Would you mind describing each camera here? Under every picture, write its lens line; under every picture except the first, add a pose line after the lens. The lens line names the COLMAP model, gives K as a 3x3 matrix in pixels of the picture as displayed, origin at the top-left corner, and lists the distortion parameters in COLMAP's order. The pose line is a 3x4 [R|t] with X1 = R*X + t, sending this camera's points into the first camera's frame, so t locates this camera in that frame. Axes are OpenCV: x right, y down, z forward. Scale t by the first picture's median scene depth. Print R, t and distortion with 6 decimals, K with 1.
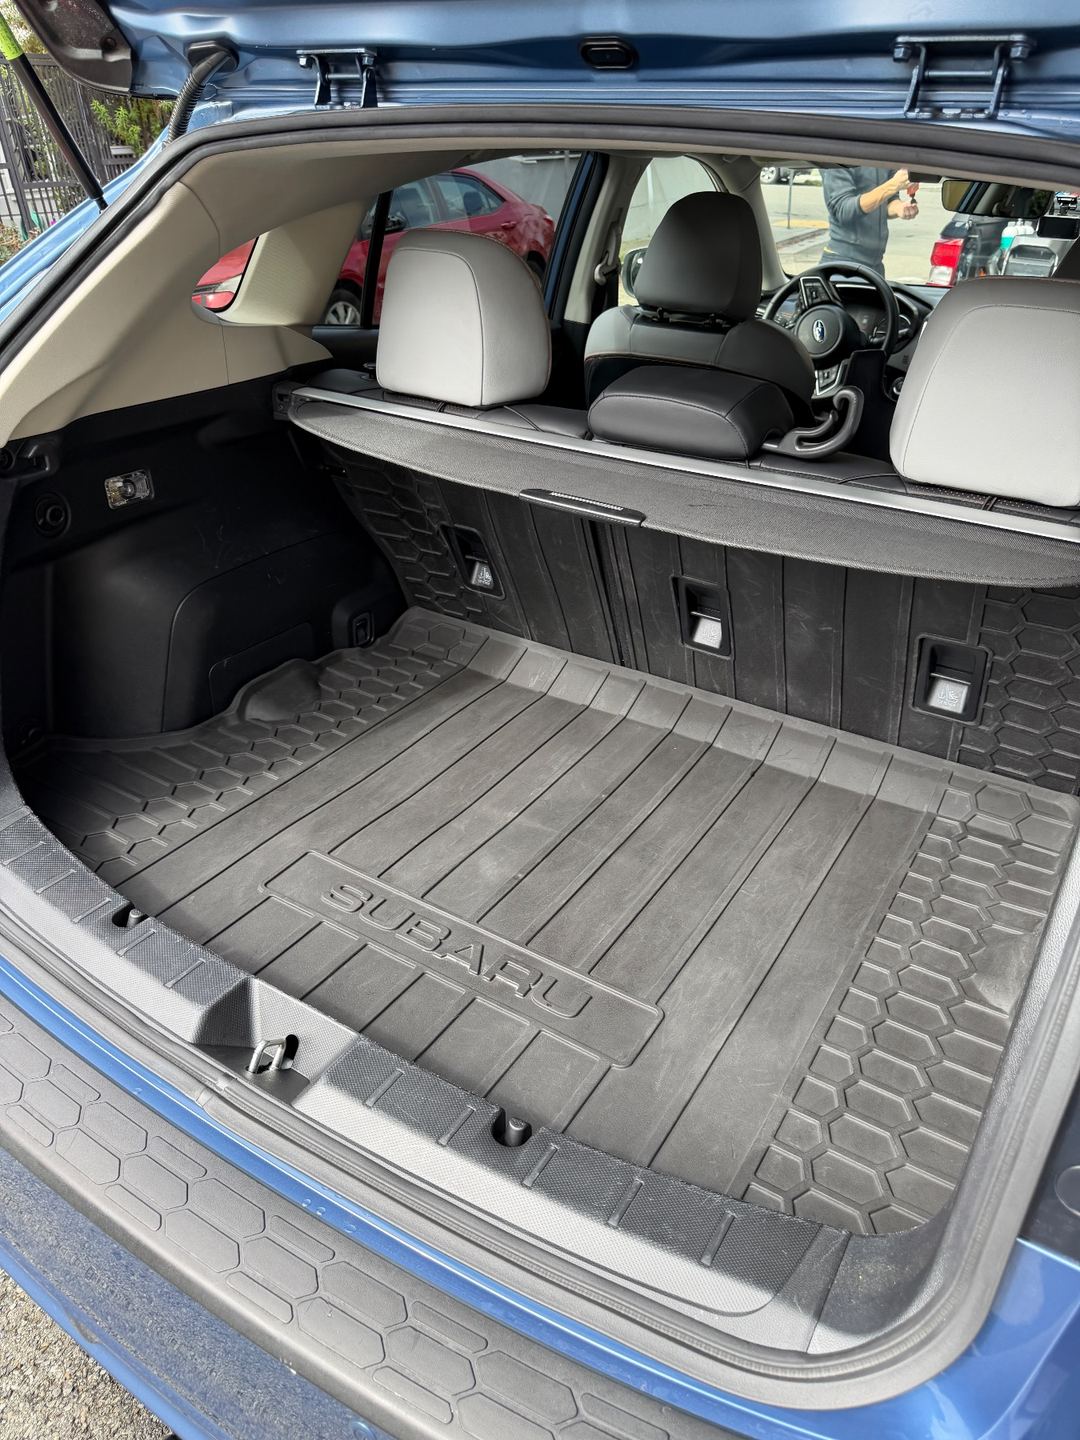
lens RADIAL K [[1026.5, 0, 535.4], [0, 1026.5, 673.5], [0, 0, 1]] dist [0.040383, -0.055091]
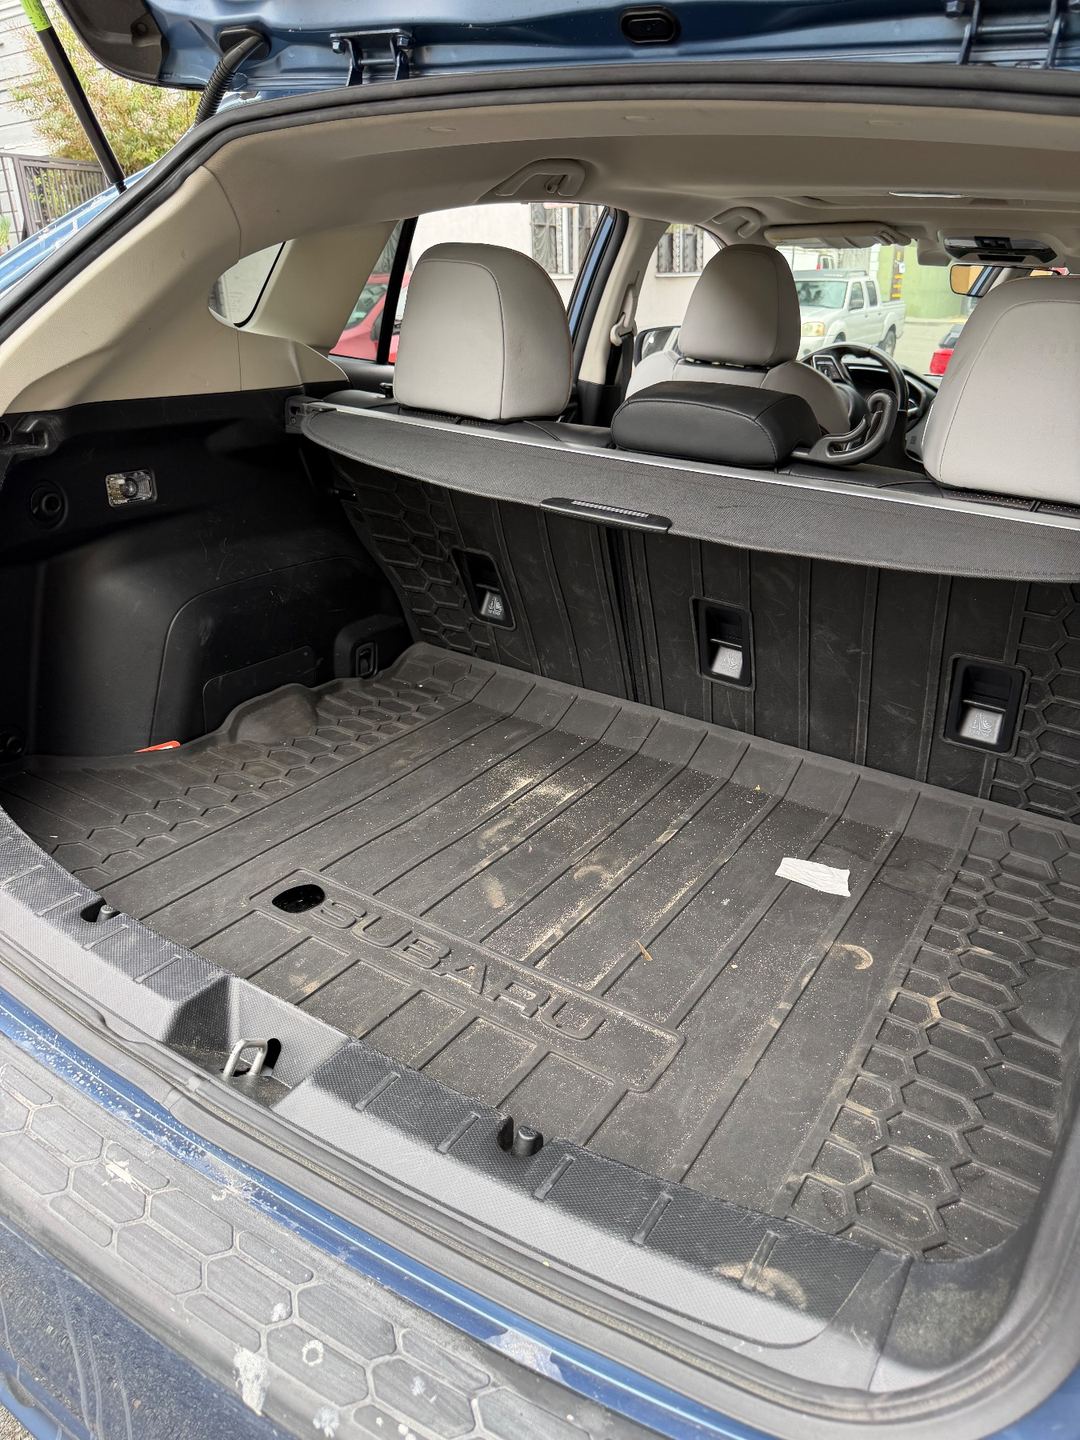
lens RADIAL K [[1007.6, 0, 541.0], [0, 1007.6, 720.7], [0, 0, 1]] dist [0.024335, -0.029463]
pose [[0.999411, 0.030655, 0.015399, -0.020998], [-0.029153, 0.995536, -0.089762, 0.115095], [-0.018082, 0.089261, 0.995844, 0.078326]]
